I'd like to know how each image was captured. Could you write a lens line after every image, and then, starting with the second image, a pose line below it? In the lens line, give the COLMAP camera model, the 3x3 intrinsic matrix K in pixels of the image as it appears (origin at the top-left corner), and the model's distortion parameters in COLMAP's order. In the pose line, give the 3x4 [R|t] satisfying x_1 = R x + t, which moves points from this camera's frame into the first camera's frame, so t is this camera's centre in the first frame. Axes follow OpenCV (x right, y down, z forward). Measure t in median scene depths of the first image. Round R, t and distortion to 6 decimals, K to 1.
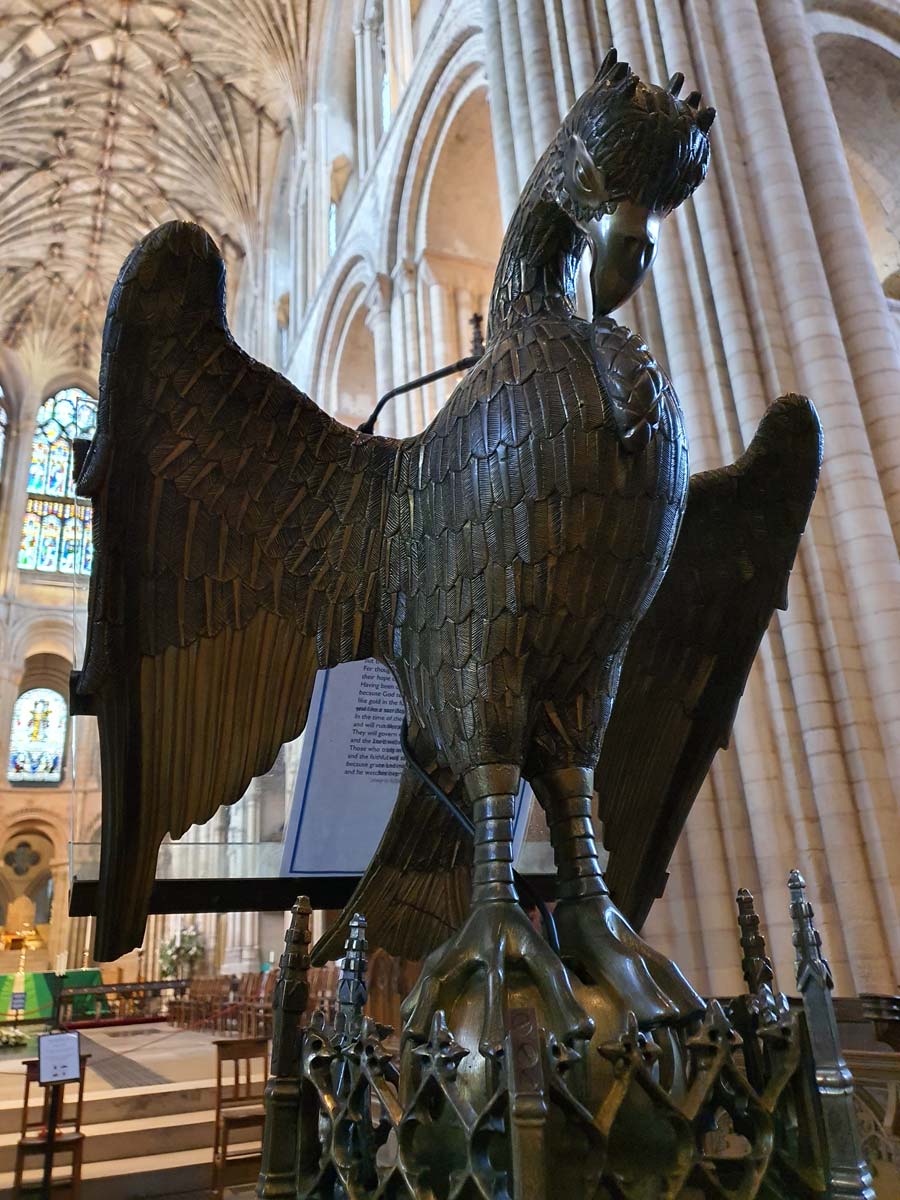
lens RADIAL K [[957.6, 0, 450.0], [0, 957.6, 600.0], [0, 0, 1]] dist [-0.007943, -0.006453]
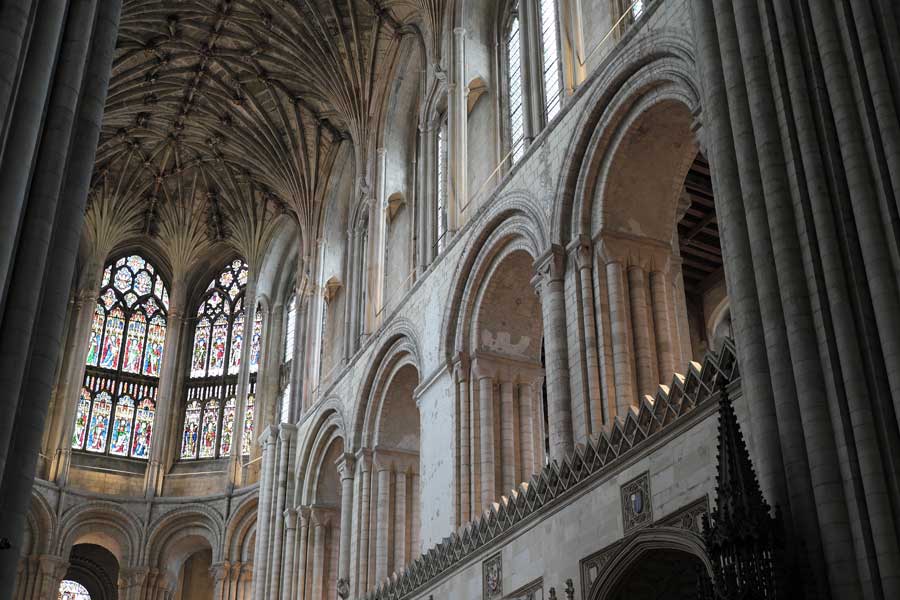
lens RADIAL K [[1155.6, 0, 450.0], [0, 1155.6, 300.0], [0, 0, 1]] dist [-0.014290, -0.051612]
pose [[0.998281, 0.058140, 0.007431, -0.112397], [-0.056835, 0.991177, -0.119744, -0.072338], [-0.014328, 0.119115, 0.992777, -0.140906]]
